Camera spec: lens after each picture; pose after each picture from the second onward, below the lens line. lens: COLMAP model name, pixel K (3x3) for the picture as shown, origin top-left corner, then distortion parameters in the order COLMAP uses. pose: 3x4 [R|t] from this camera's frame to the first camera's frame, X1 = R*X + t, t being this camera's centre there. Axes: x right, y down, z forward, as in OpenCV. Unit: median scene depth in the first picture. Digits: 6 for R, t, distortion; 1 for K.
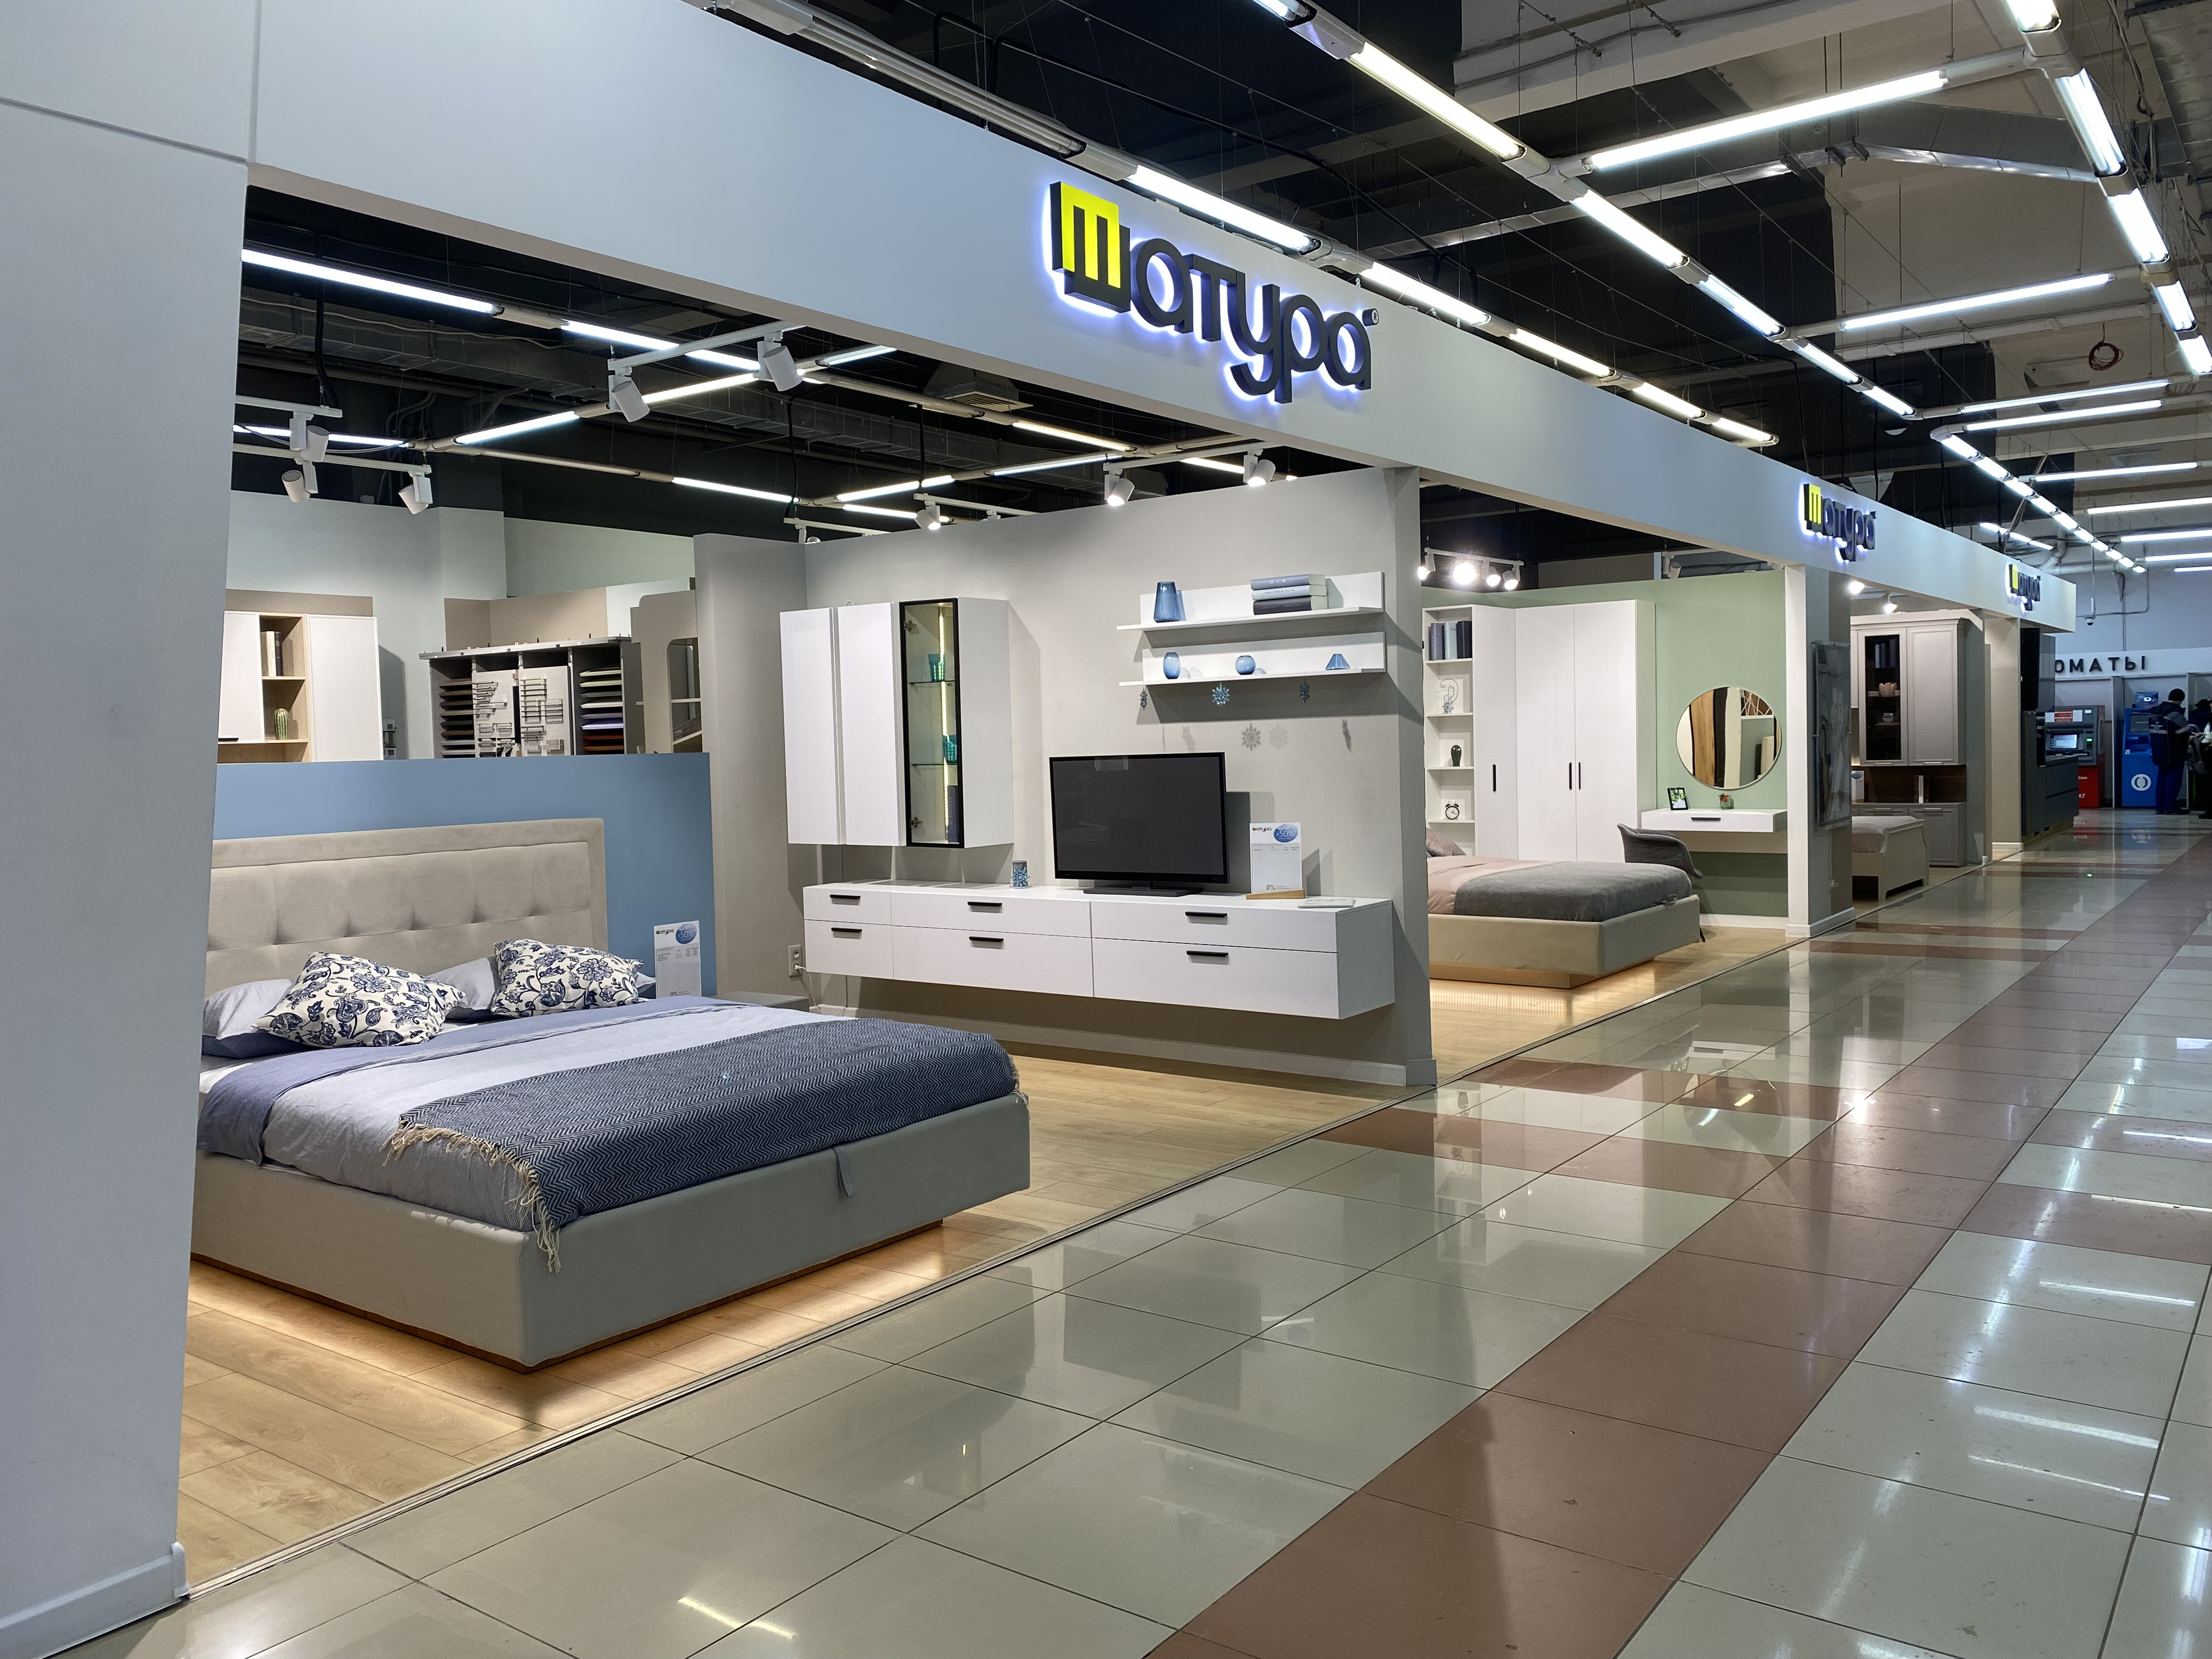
lens RADIAL K [[1694.6, 0, 1106.0], [0, 1694.6, 829.5], [0, 0, 1]] dist [0.050822, -0.059337]
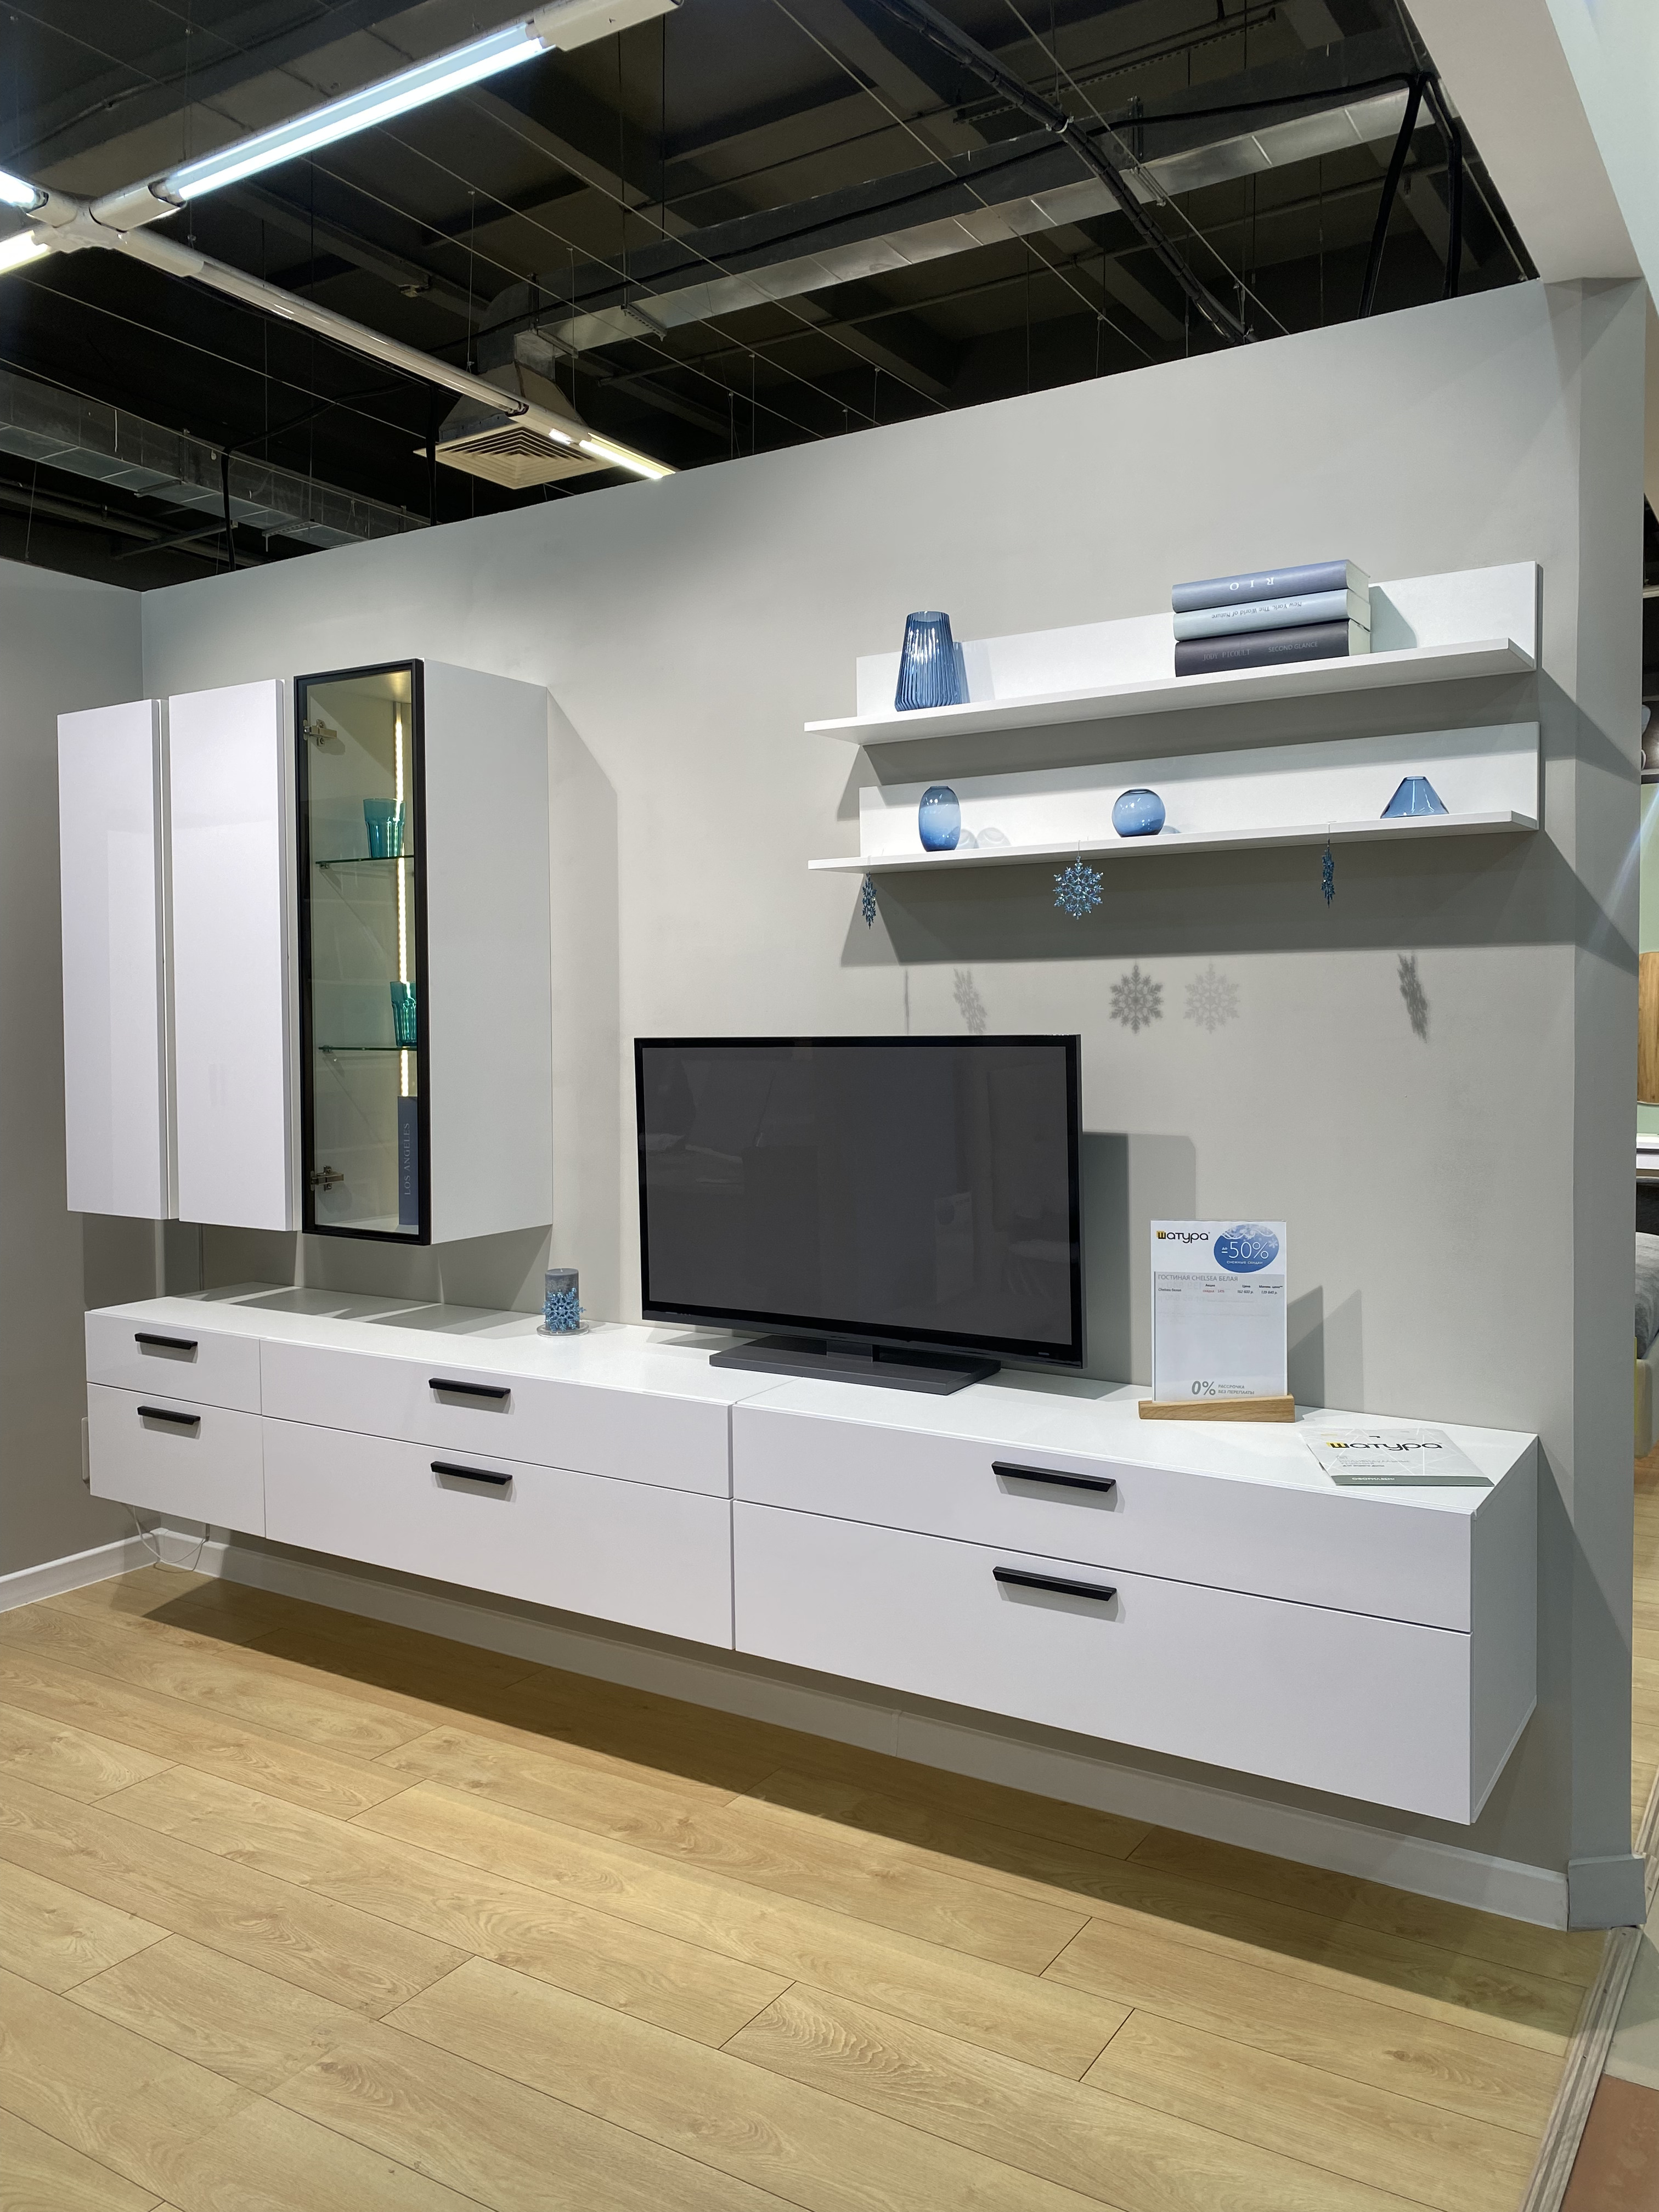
lens RADIAL K [[1694.6, 0, 860.5], [0, 1694.6, 1093.9], [0, 0, 1]] dist [0.050822, -0.059337]
pose [[0.995235, 0.017384, 0.095948, -0.017486], [-0.016574, 0.999820, -0.009238, -0.025774], [-0.096091, 0.007604, 0.995343, 0.574962]]
